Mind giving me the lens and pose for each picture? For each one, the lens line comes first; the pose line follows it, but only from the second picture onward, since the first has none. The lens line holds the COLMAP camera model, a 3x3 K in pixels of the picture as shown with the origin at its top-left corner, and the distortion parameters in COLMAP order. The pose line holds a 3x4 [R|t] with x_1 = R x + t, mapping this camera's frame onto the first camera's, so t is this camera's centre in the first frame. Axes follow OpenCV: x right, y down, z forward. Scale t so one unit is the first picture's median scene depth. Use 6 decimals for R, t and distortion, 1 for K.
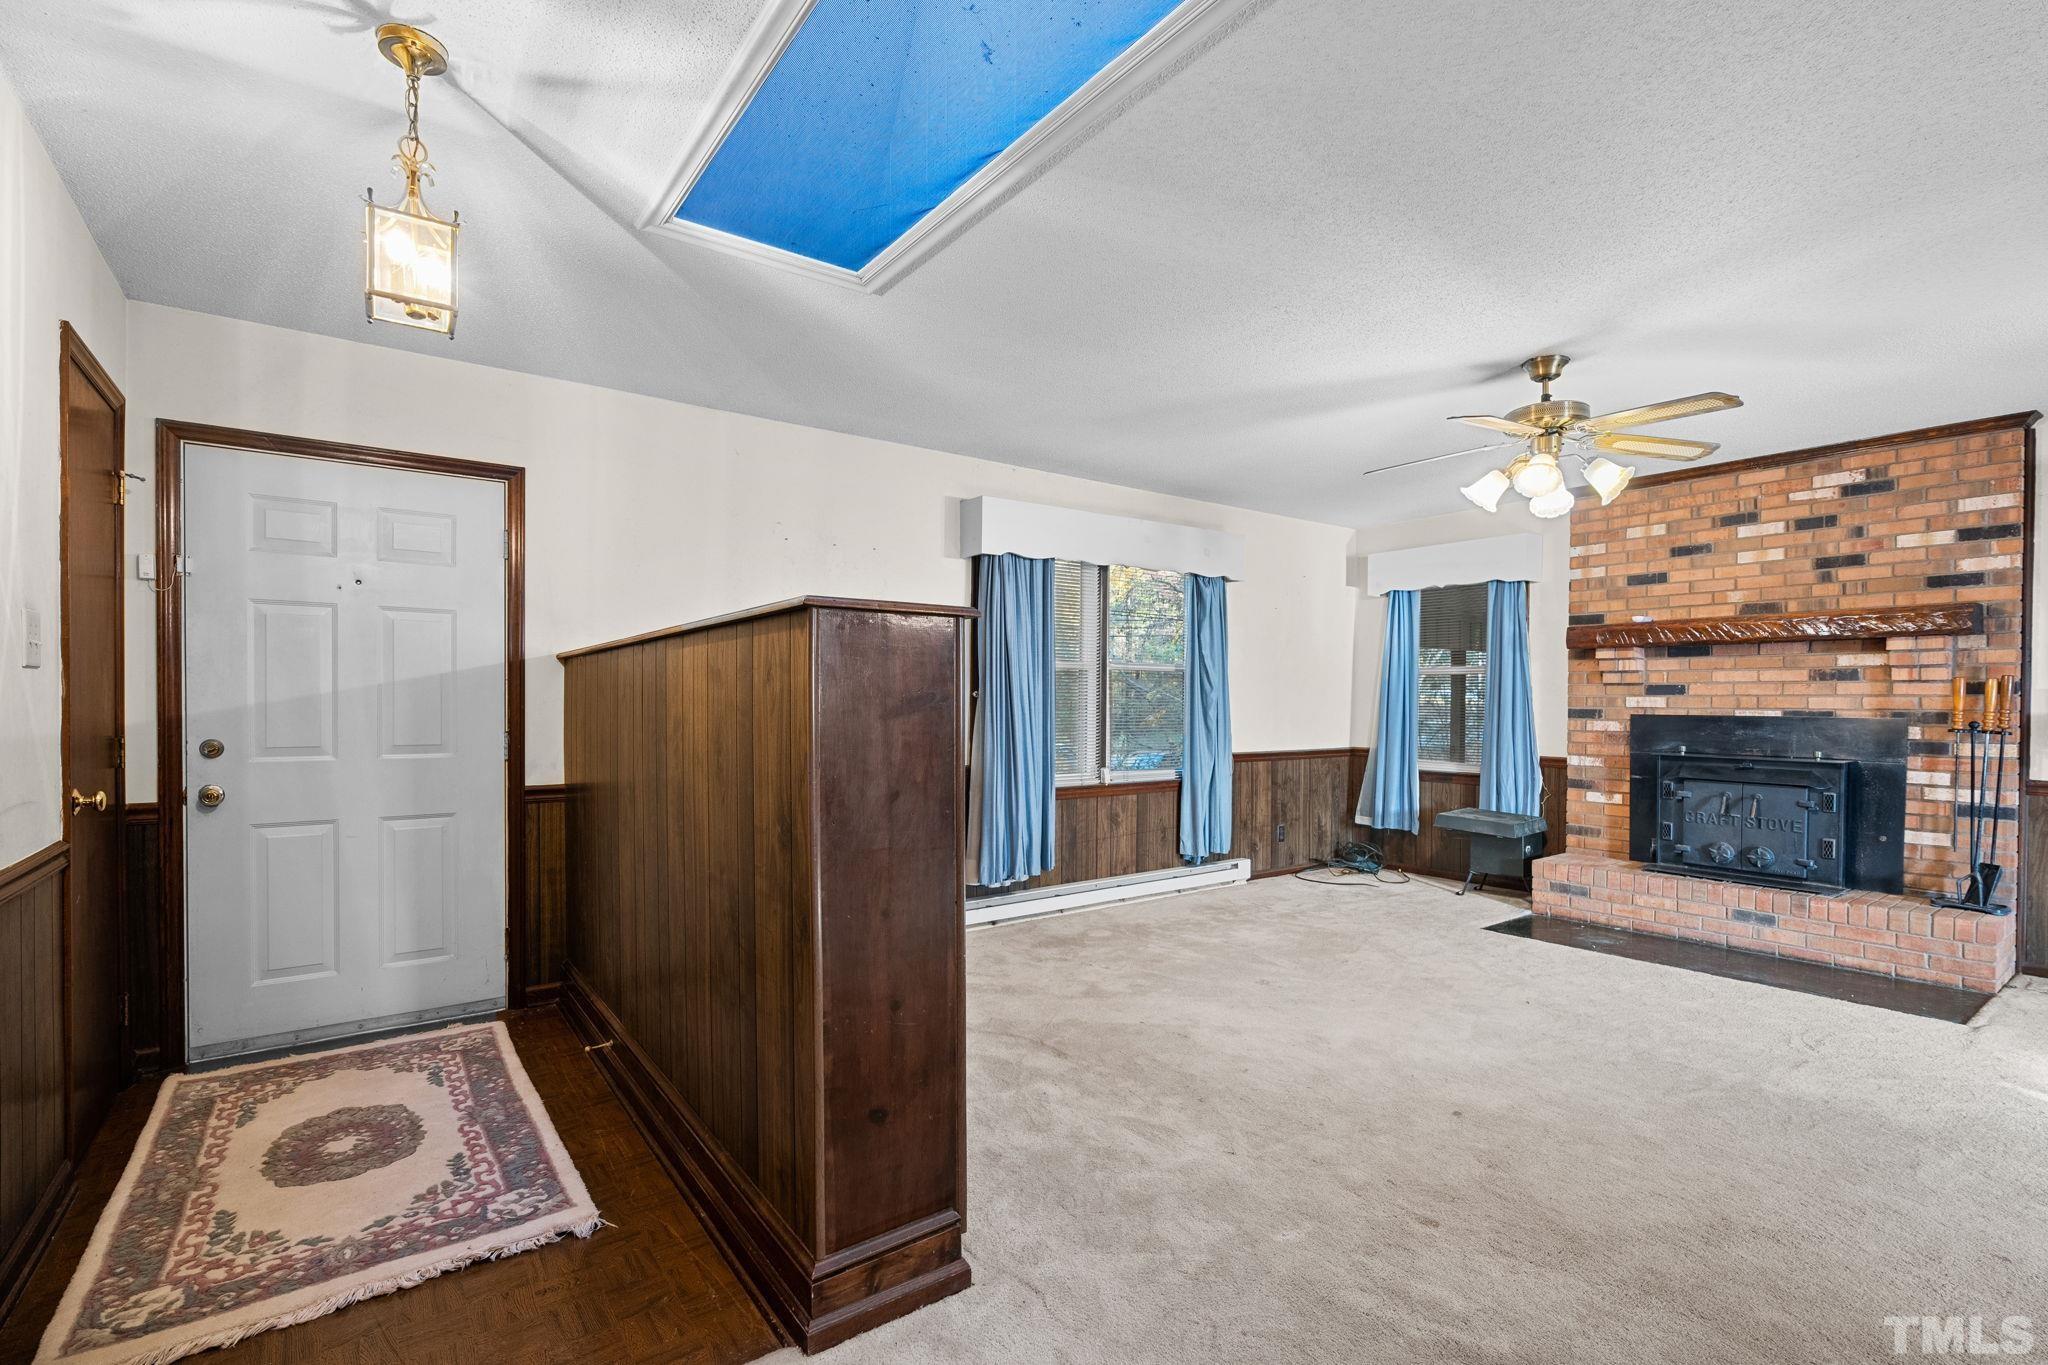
lens RADIAL K [[926.5, 0, 1023.5], [0, 926.5, 685.5], [0, 0, 1]] dist [-0.010264, 0.003745]
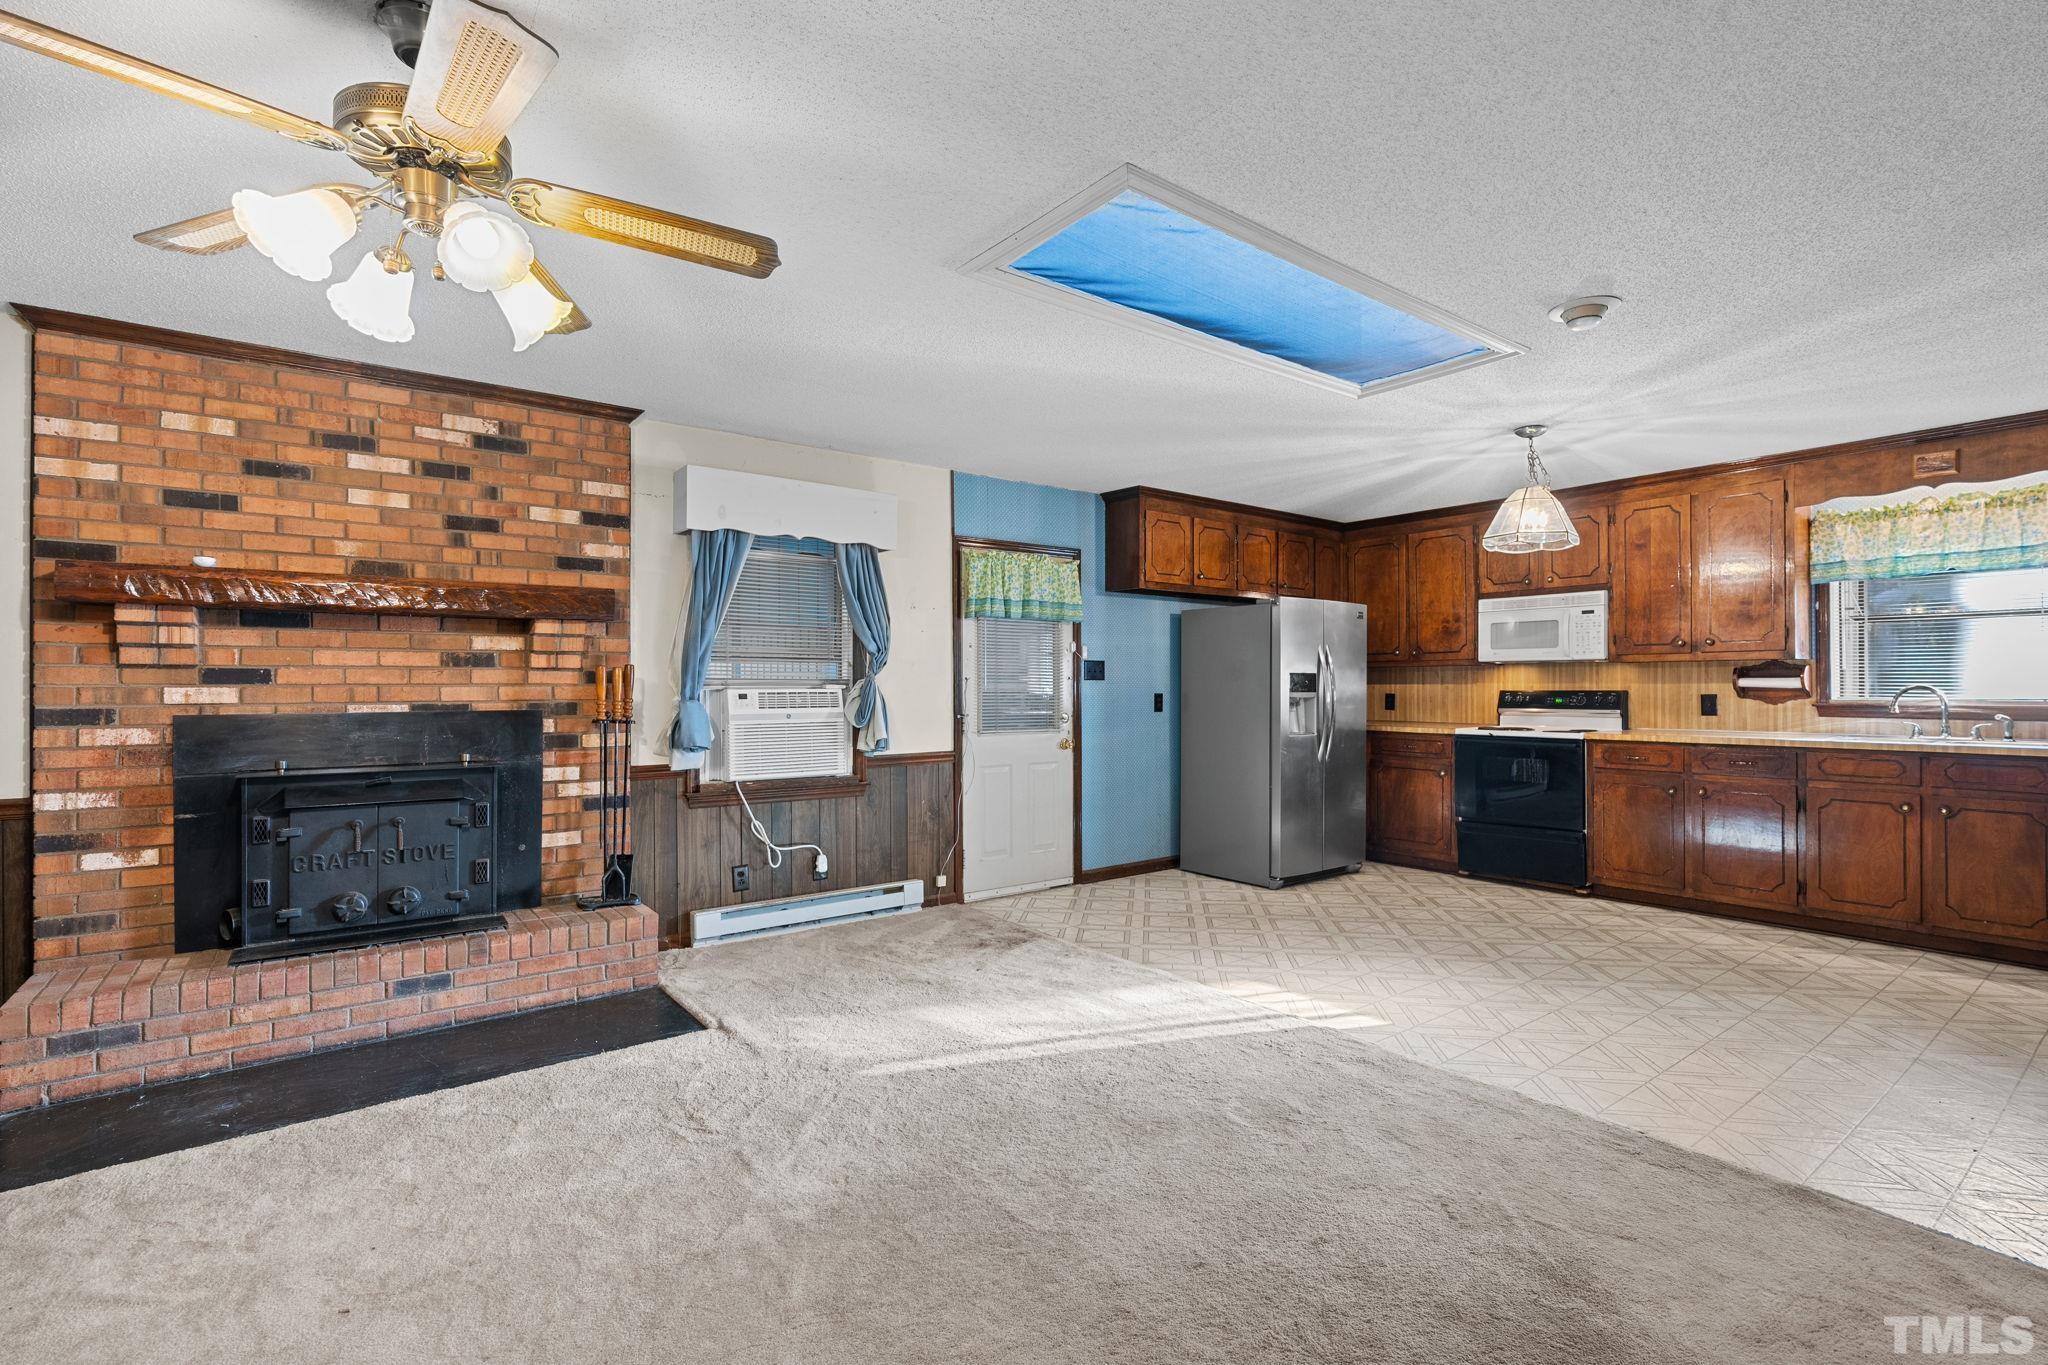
lens RADIAL K [[926.5, 0, 1023.5], [0, 926.5, 685.5], [0, 0, 1]] dist [-0.010264, 0.003745]
pose [[-0.020701, -0.001982, 0.999784, 0.039052], [-0.010458, 0.999944, 0.001766, 0.004788], [-0.999731, -0.010419, -0.020721, 0.504702]]
